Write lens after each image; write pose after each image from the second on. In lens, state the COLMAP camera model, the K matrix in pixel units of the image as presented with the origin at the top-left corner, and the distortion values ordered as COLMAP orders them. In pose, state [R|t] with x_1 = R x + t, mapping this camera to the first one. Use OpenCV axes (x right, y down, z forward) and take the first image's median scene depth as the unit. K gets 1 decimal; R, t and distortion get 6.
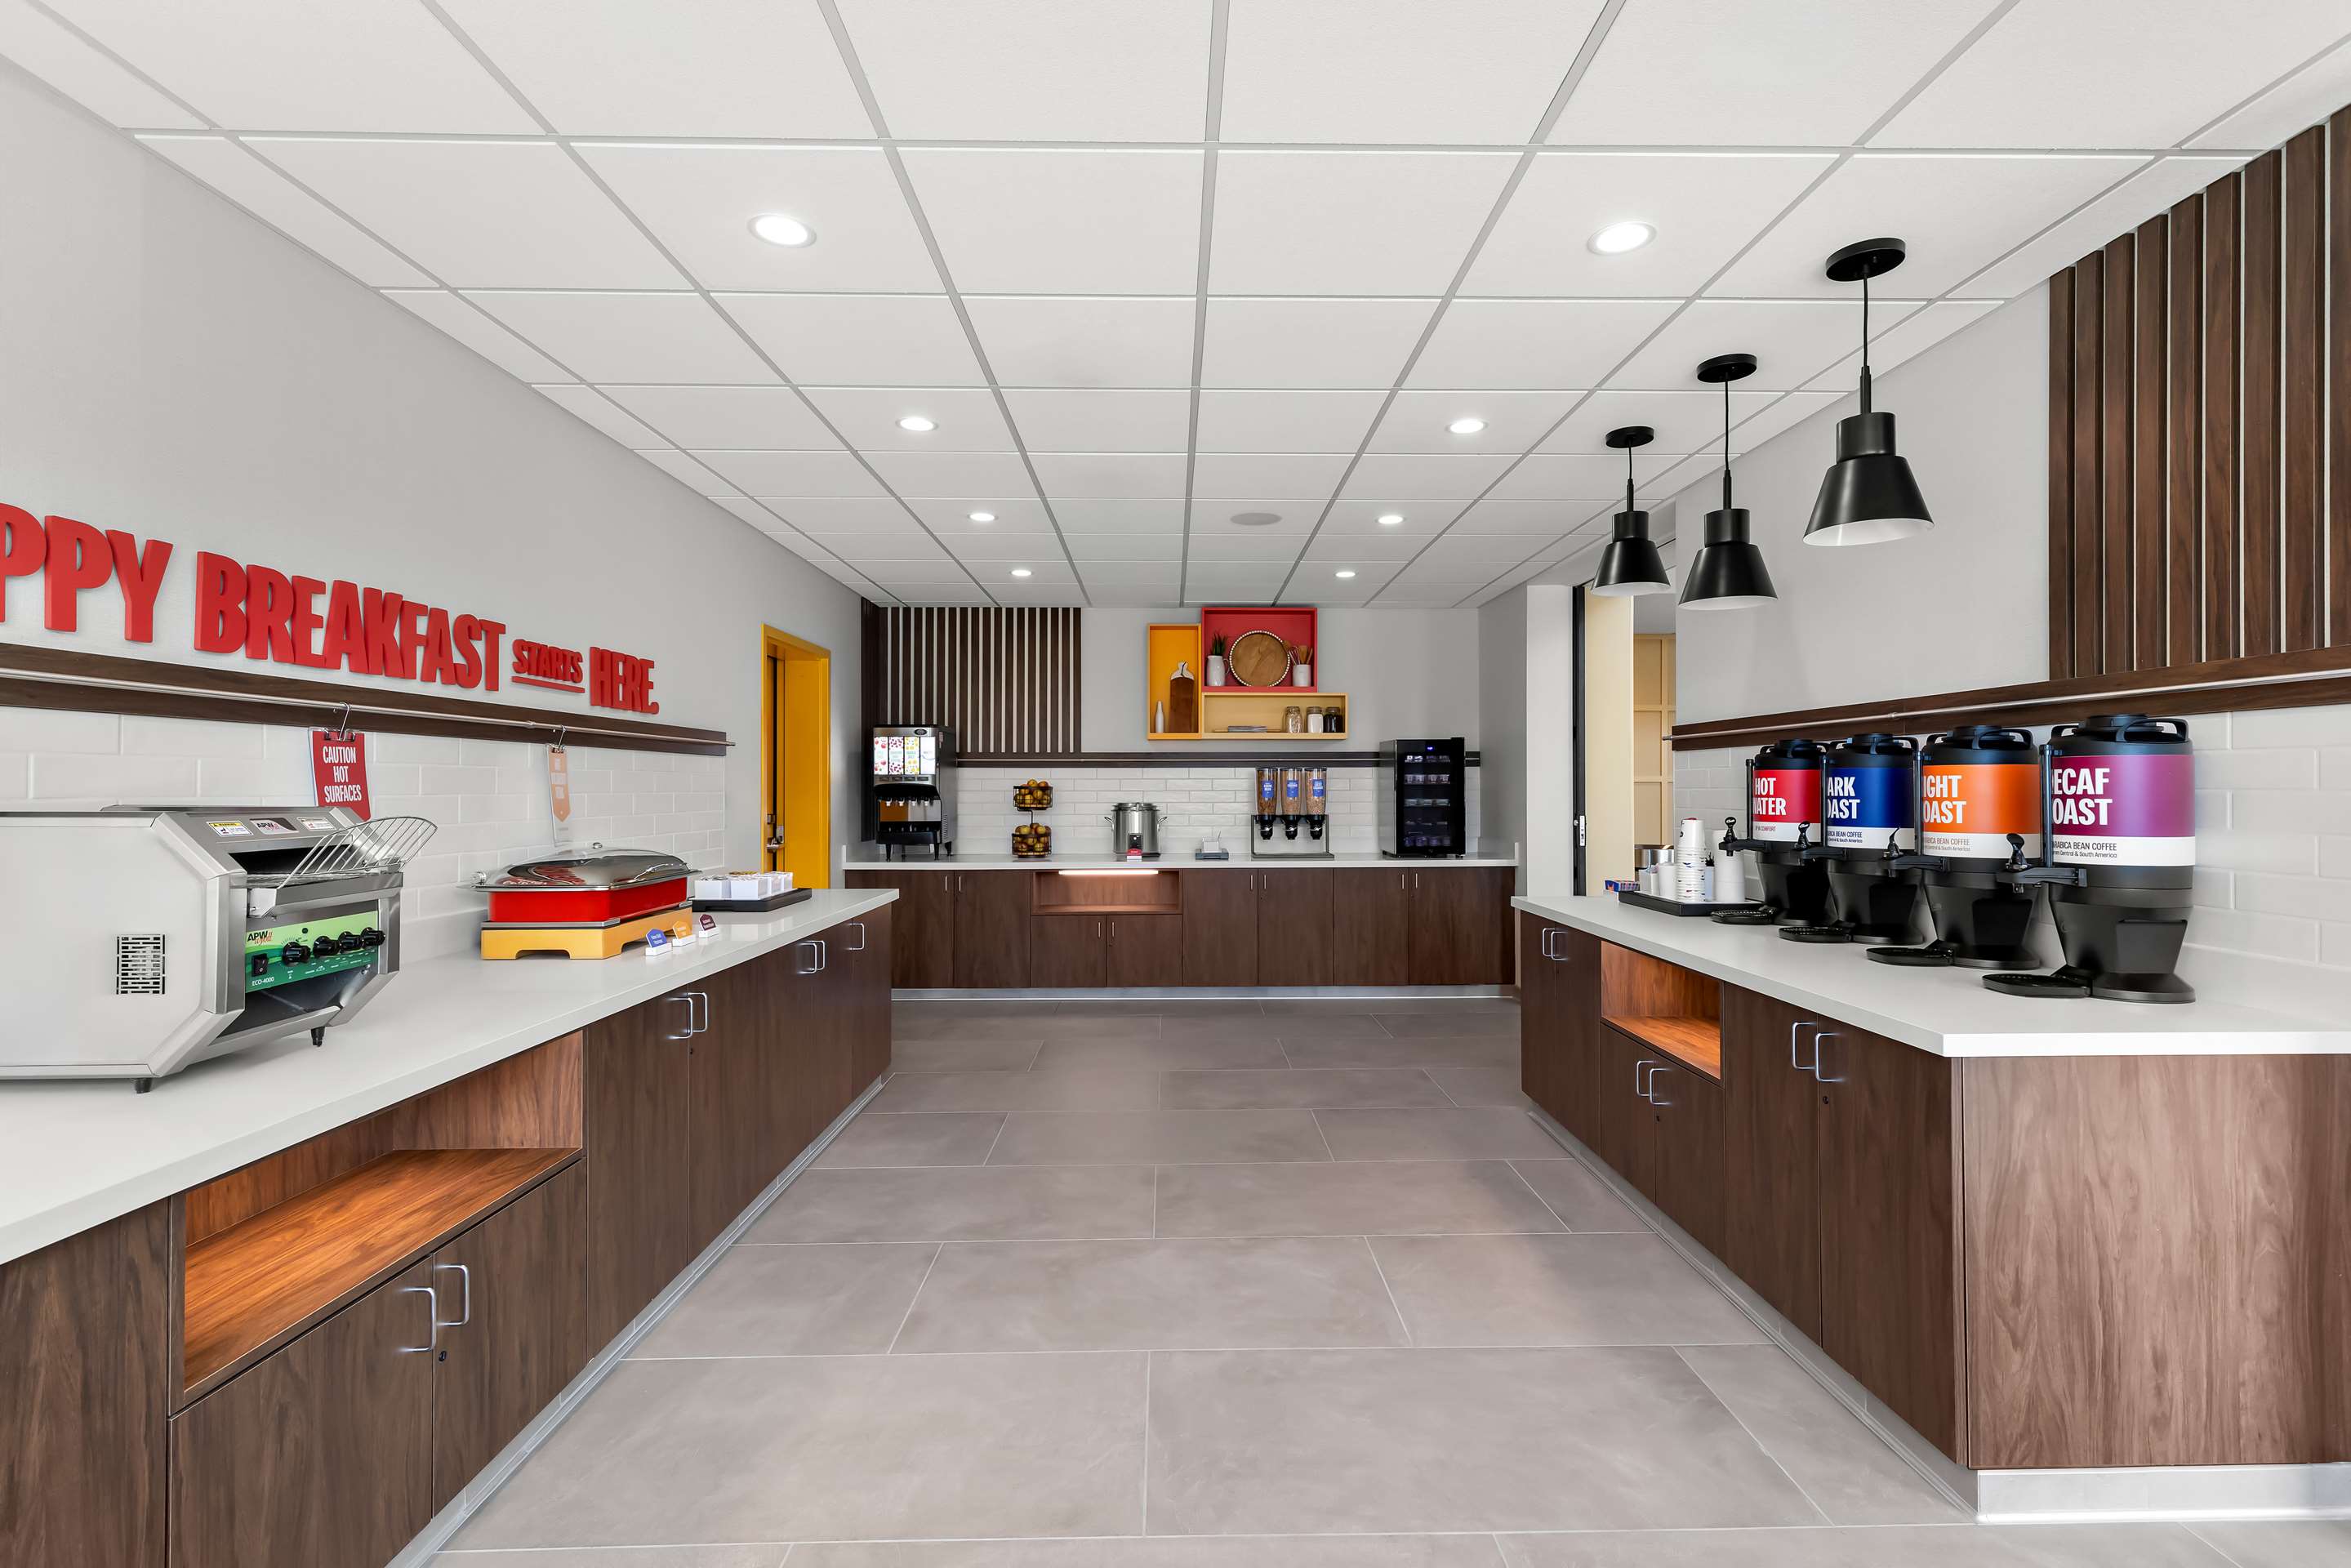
lens RADIAL K [[1068.3, 0, 1175.5], [0, 1068.3, 784.0], [0, 0, 1]] dist [-0.003212, -0.000632]
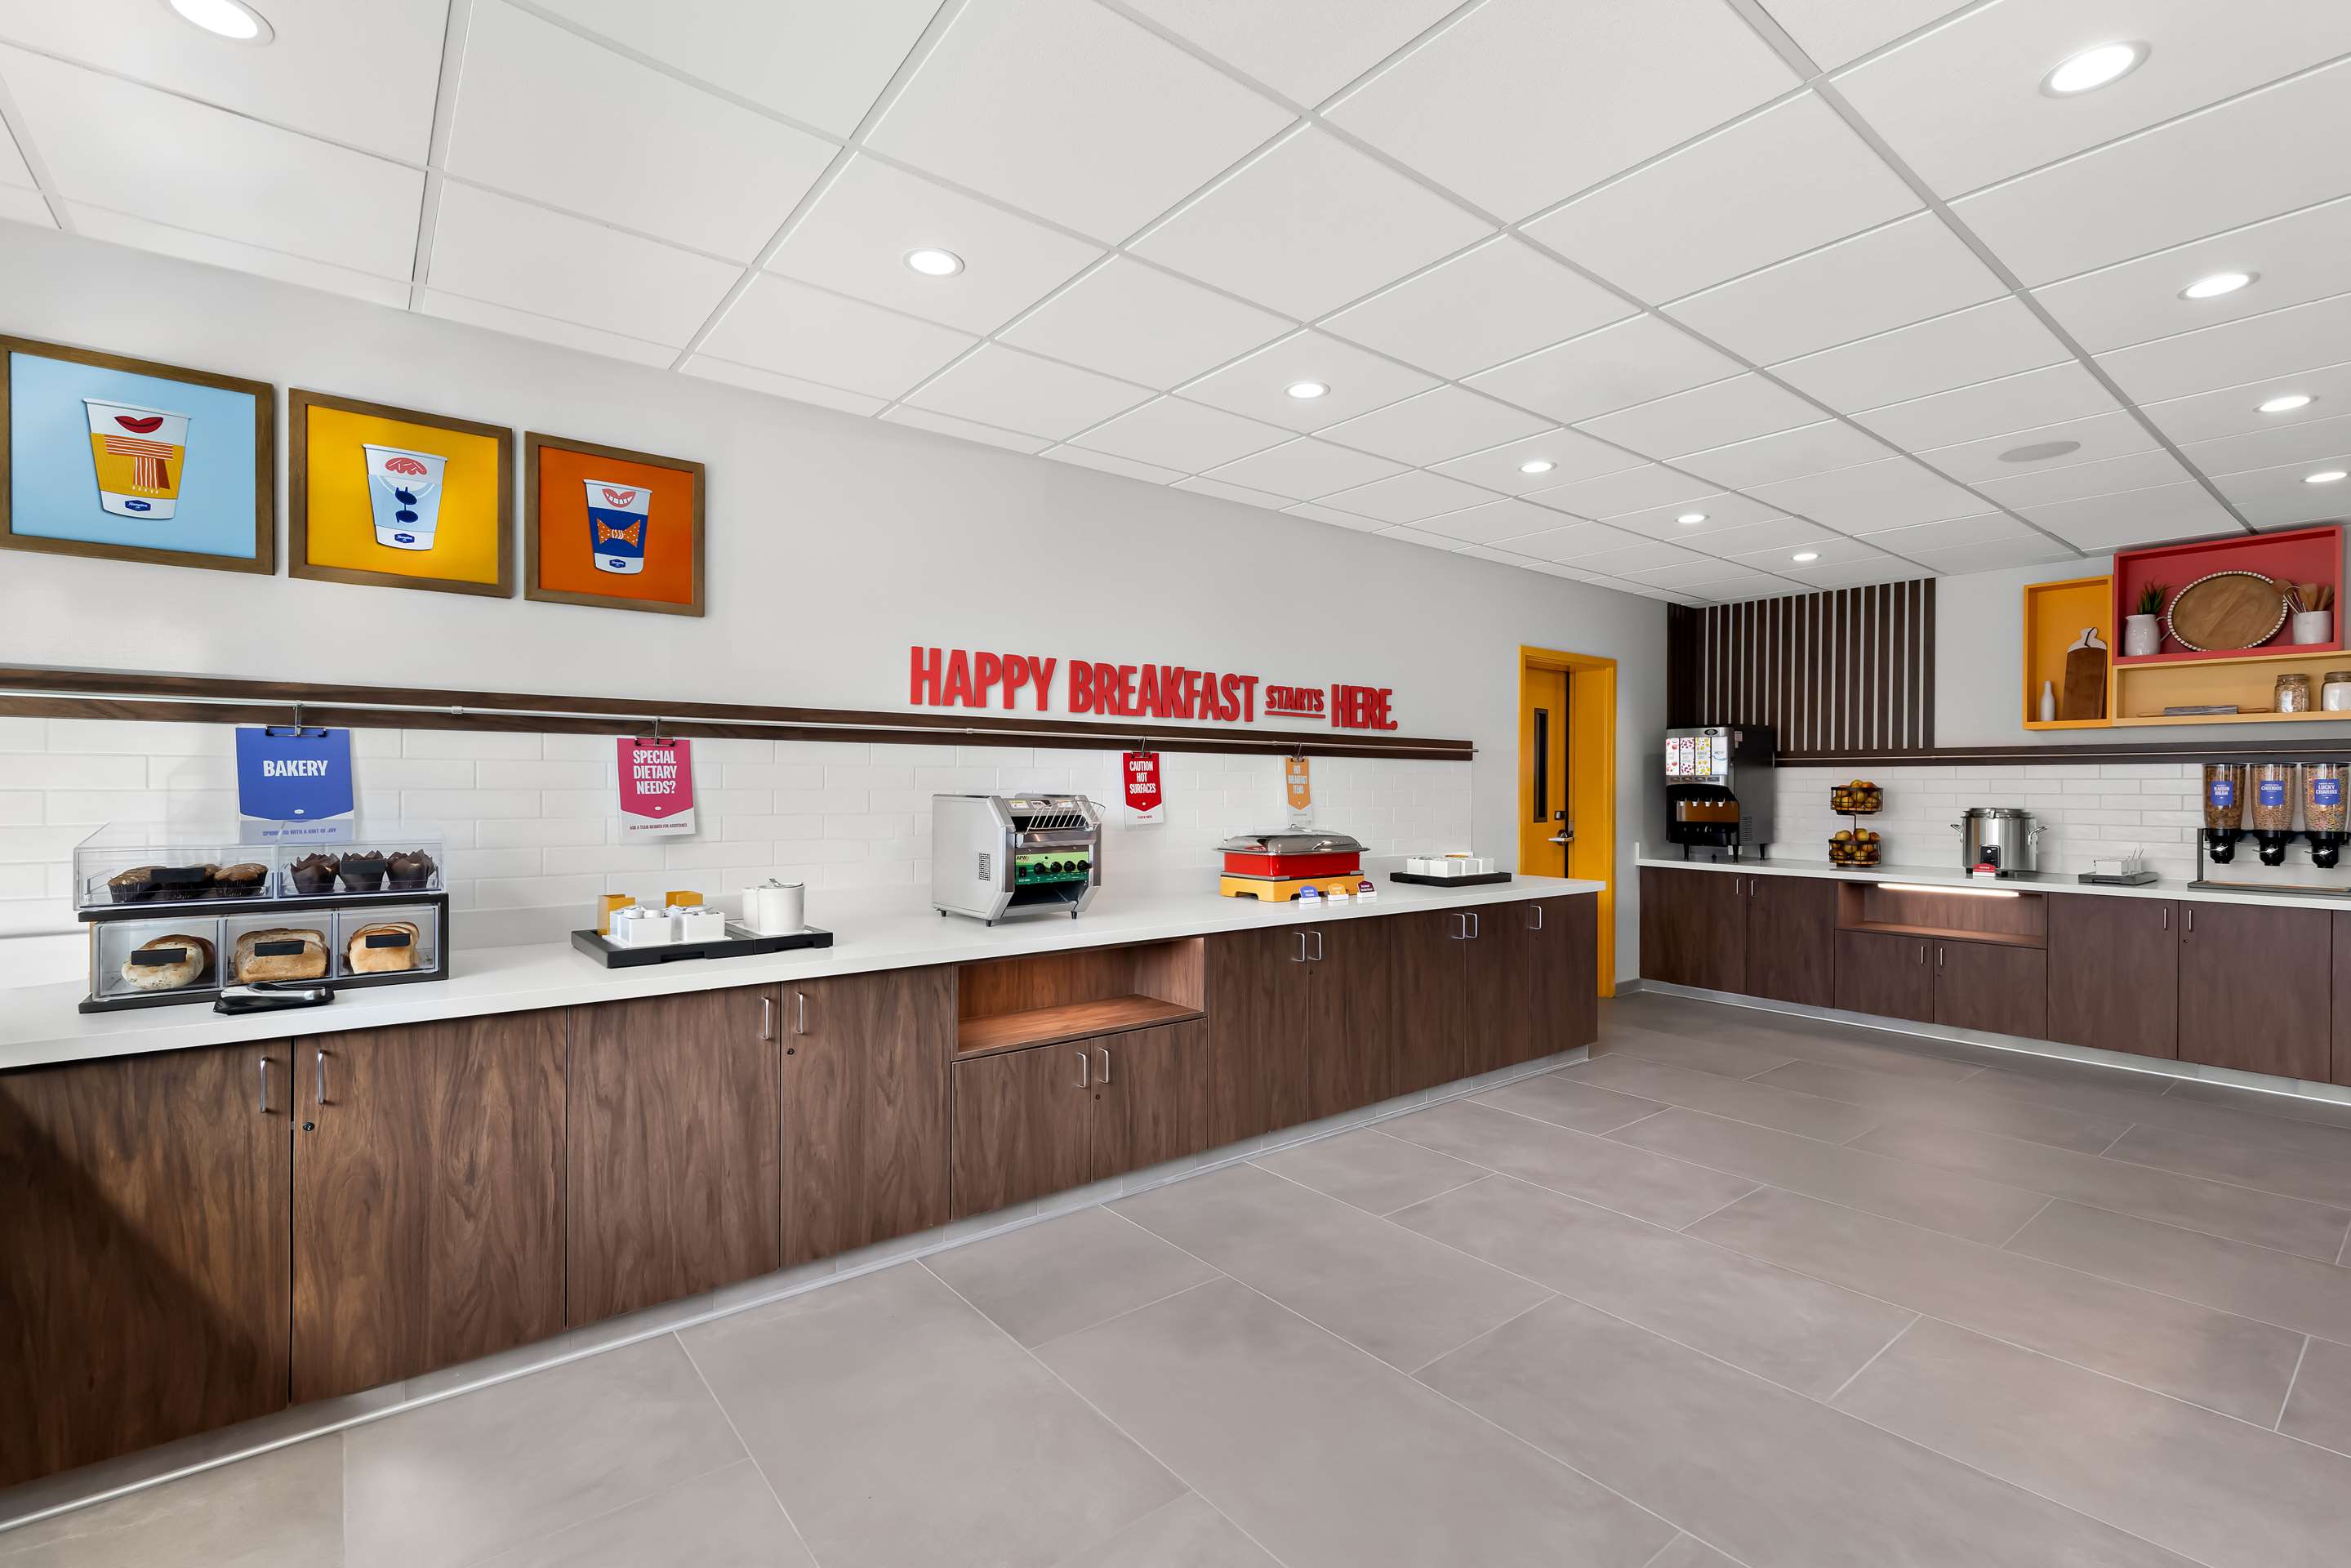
lens RADIAL K [[1063.3, 0, 1170.7], [0, 1063.3, 796.8], [0, 0, 1]] dist [0.000885, 0.000001]
pose [[0.593967, 0.012139, -0.804398, 0.362102], [-0.002673, 0.999910, 0.013115, -0.000182], [0.804485, -0.005640, 0.593946, 0.009945]]
